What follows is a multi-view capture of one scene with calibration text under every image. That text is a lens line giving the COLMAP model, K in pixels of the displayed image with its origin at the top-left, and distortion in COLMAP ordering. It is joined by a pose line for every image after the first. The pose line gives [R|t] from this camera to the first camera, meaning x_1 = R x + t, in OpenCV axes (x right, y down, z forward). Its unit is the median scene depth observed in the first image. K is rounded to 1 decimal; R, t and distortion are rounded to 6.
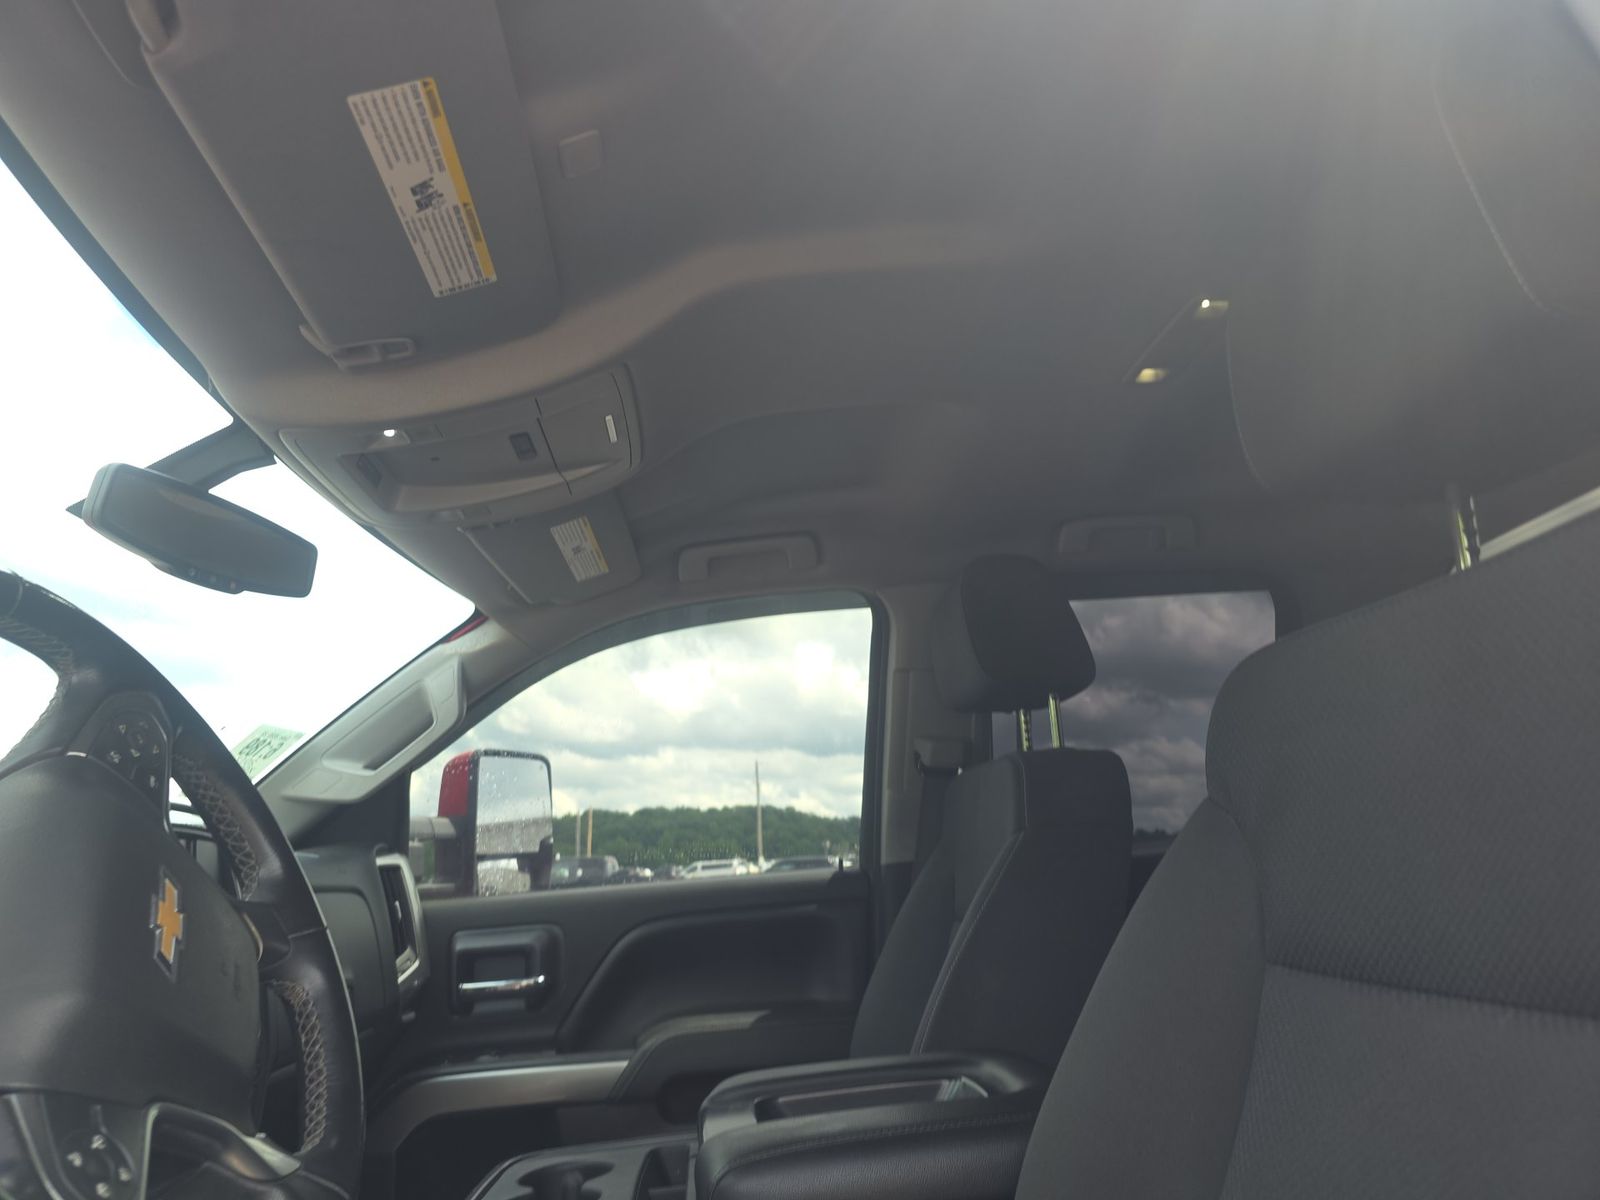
lens RADIAL K [[1083.0, 0, 789.5], [0, 1083.0, 548.7], [0, 0, 1]] dist [0.037387, -0.065774]
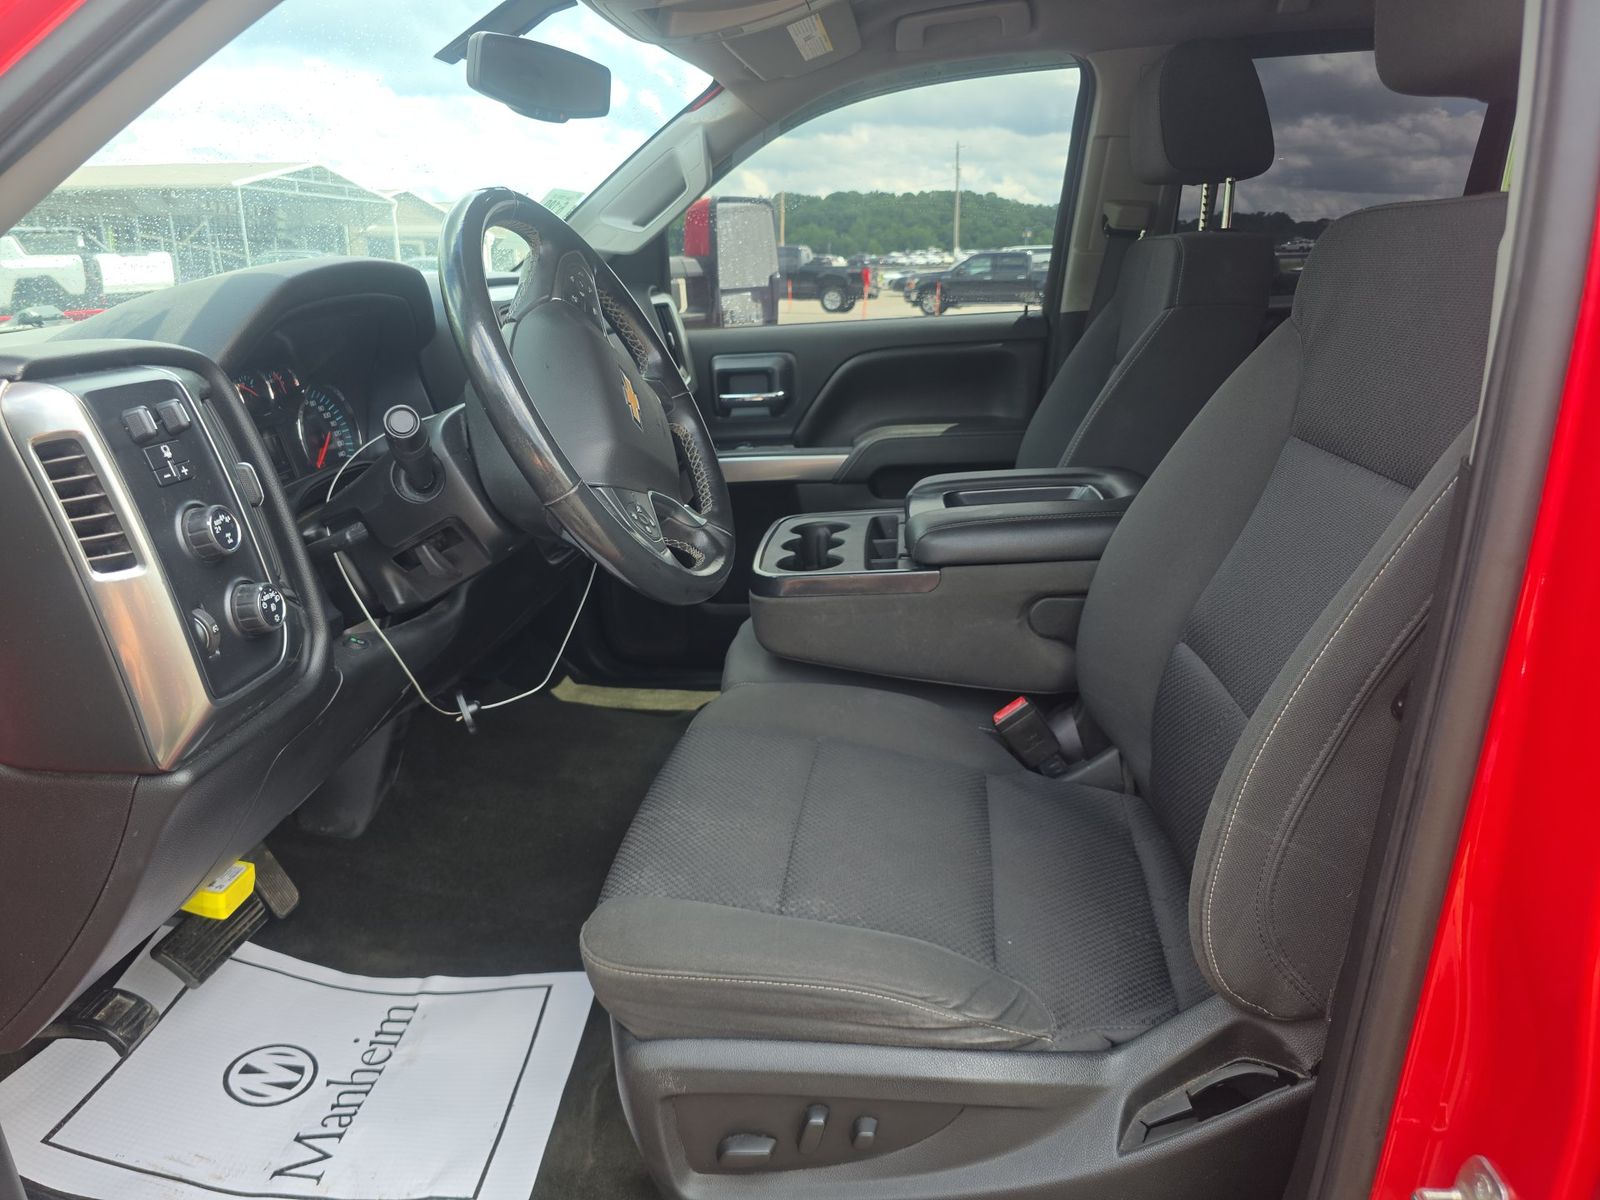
lens RADIAL K [[1103.7, 0, 795.1], [0, 1103.7, 606.9], [0, 0, 1]] dist [0.028289, -0.042188]
pose [[0.986378, 0.073996, -0.146909, 0.000755], [0.020772, 0.829925, 0.557487, -0.130375], [0.163175, -0.552945, 0.817084, -0.219123]]
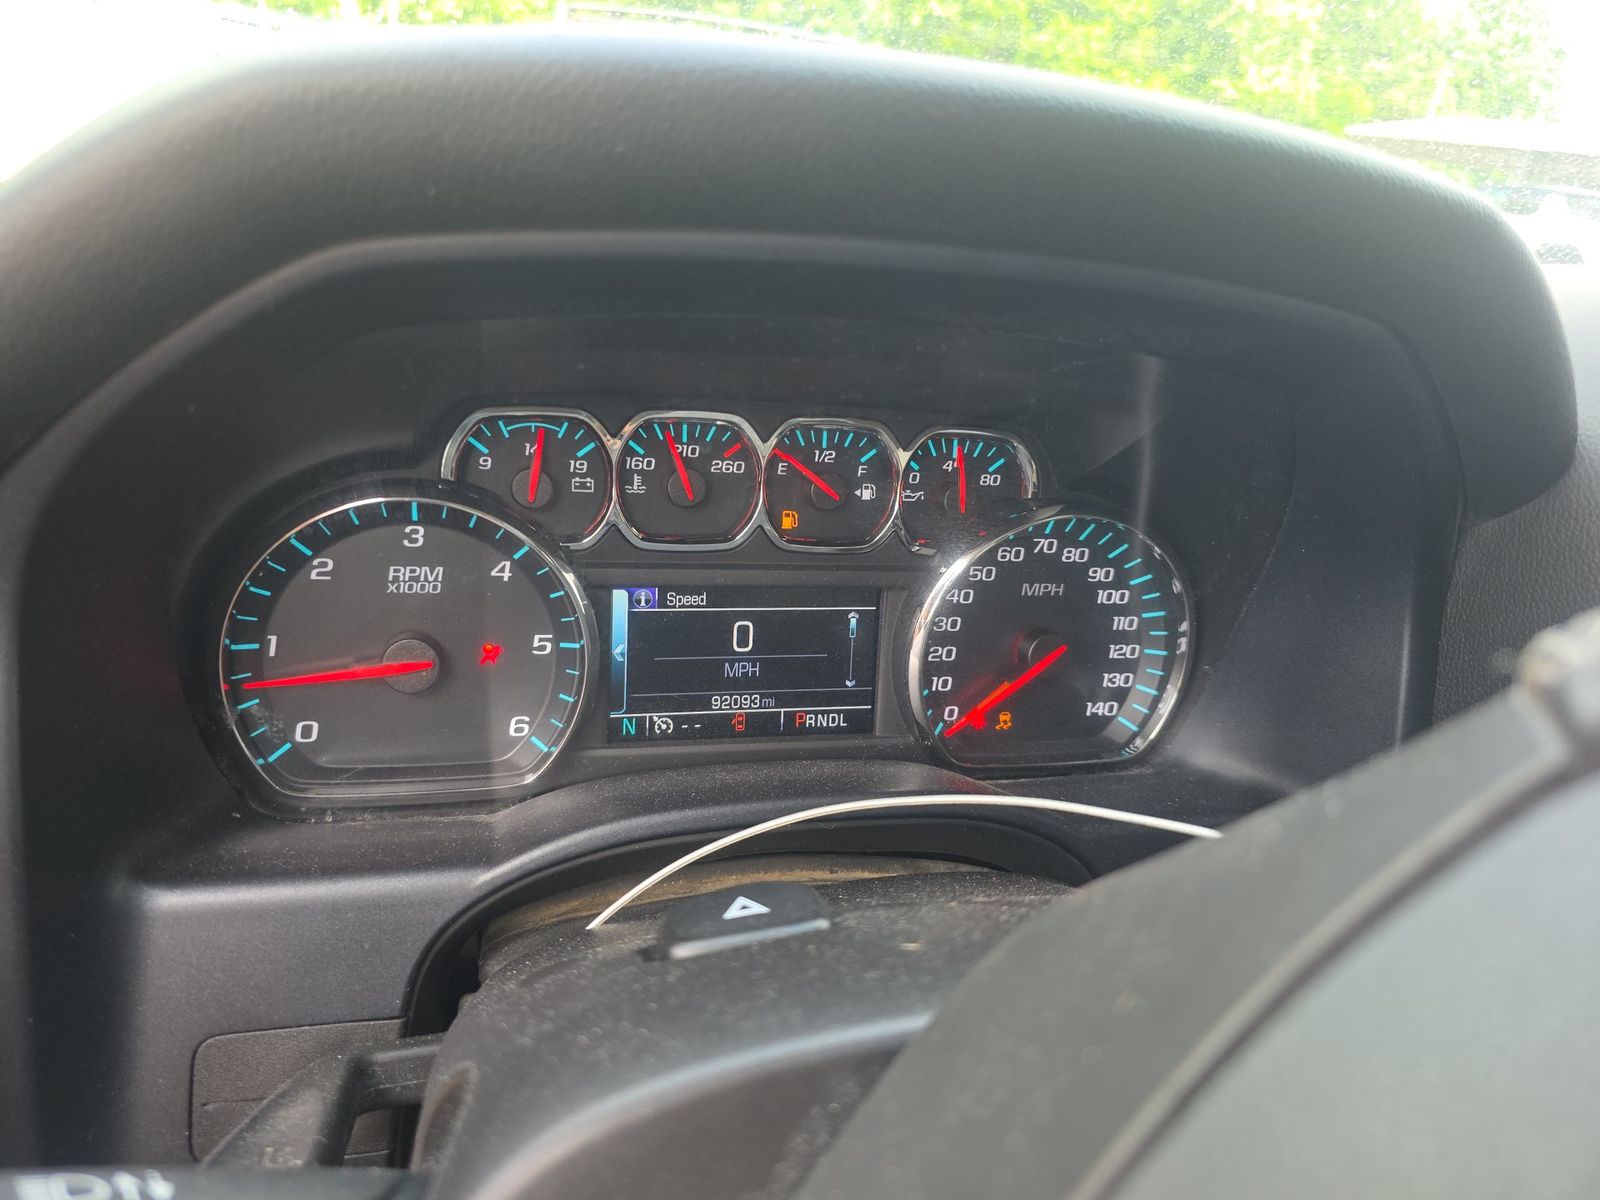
lens RADIAL K [[1066.4, 0, 747.2], [0, 1066.4, 602.5], [0, 0, 1]] dist [0.023863, -0.044998]
pose [[0.164514, 0.446614, -0.879472, -0.215017], [0.164702, 0.866665, 0.470919, 0.035511], [0.972527, -0.222324, 0.069020, 0.293096]]
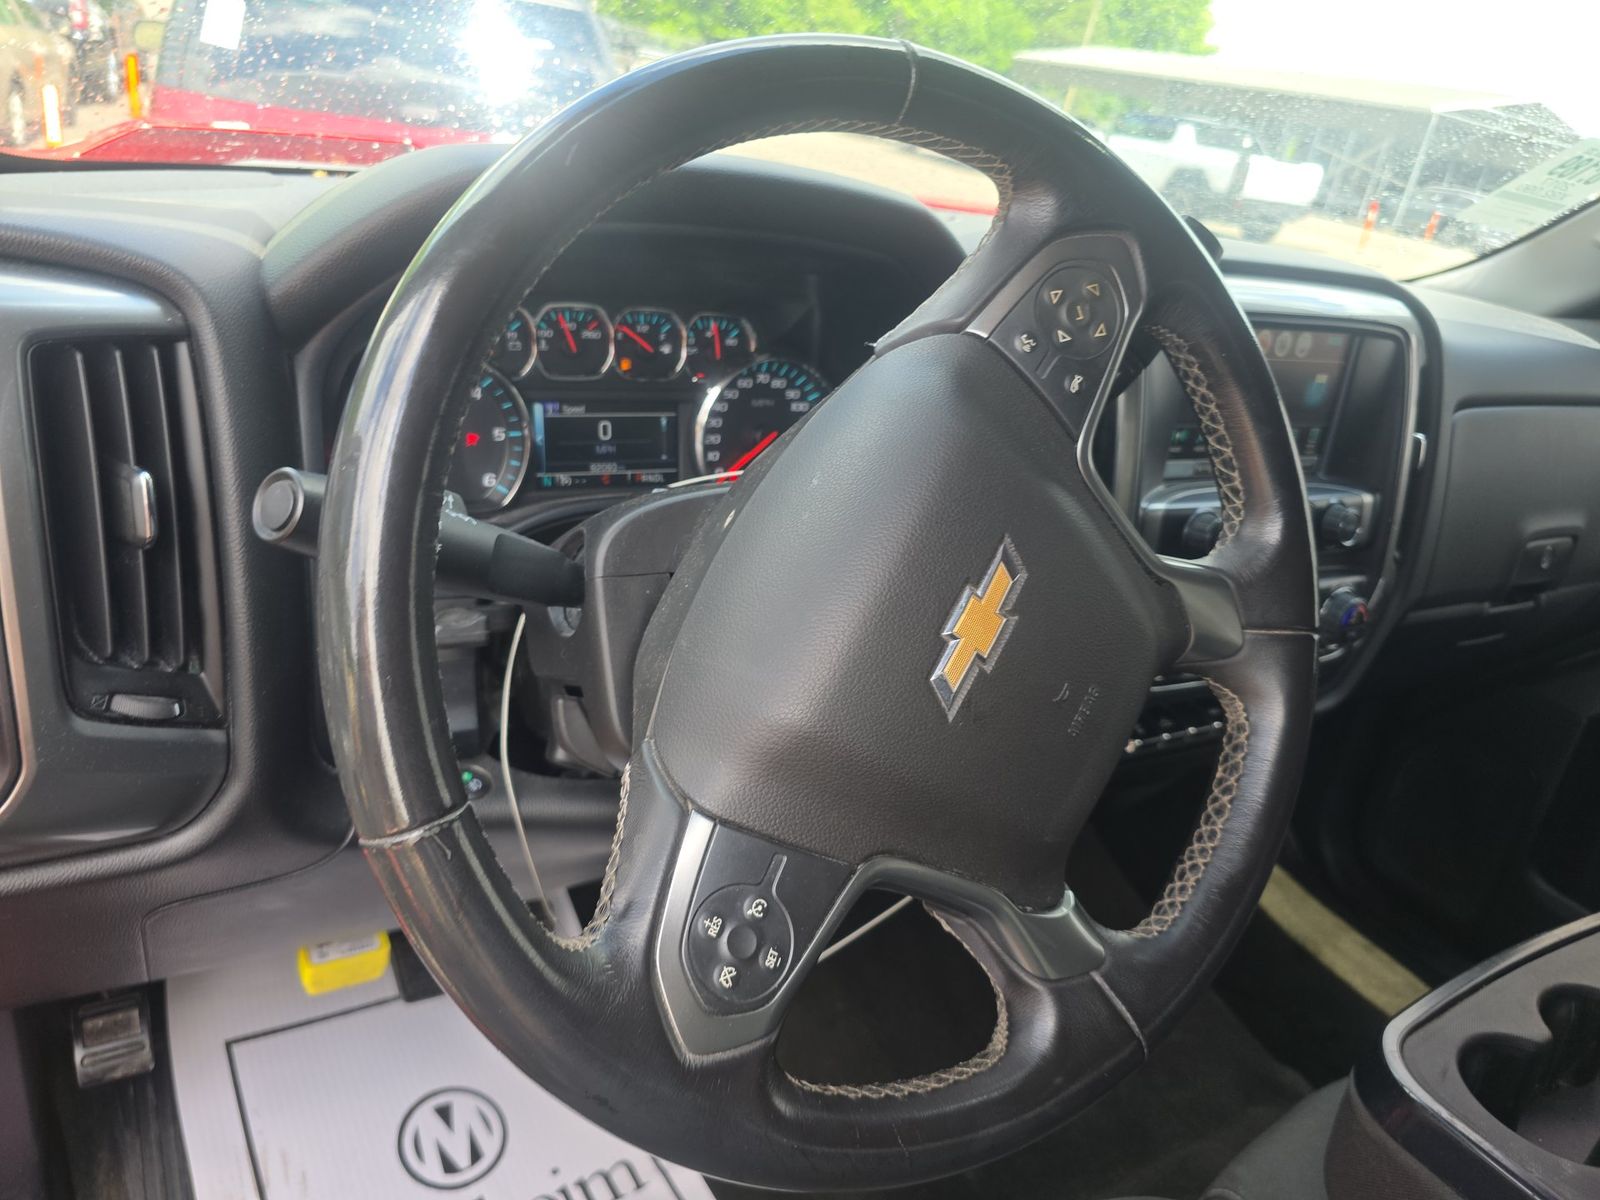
lens RADIAL K [[1106.5, 0, 781.1], [0, 1106.5, 594.5], [0, 0, 1]] dist [0.044713, -0.065604]
pose [[0.431642, 0.468343, -0.770934, -0.024520], [0.084348, 0.829951, 0.551422, -0.028446], [0.898093, -0.303044, 0.318738, 0.212289]]
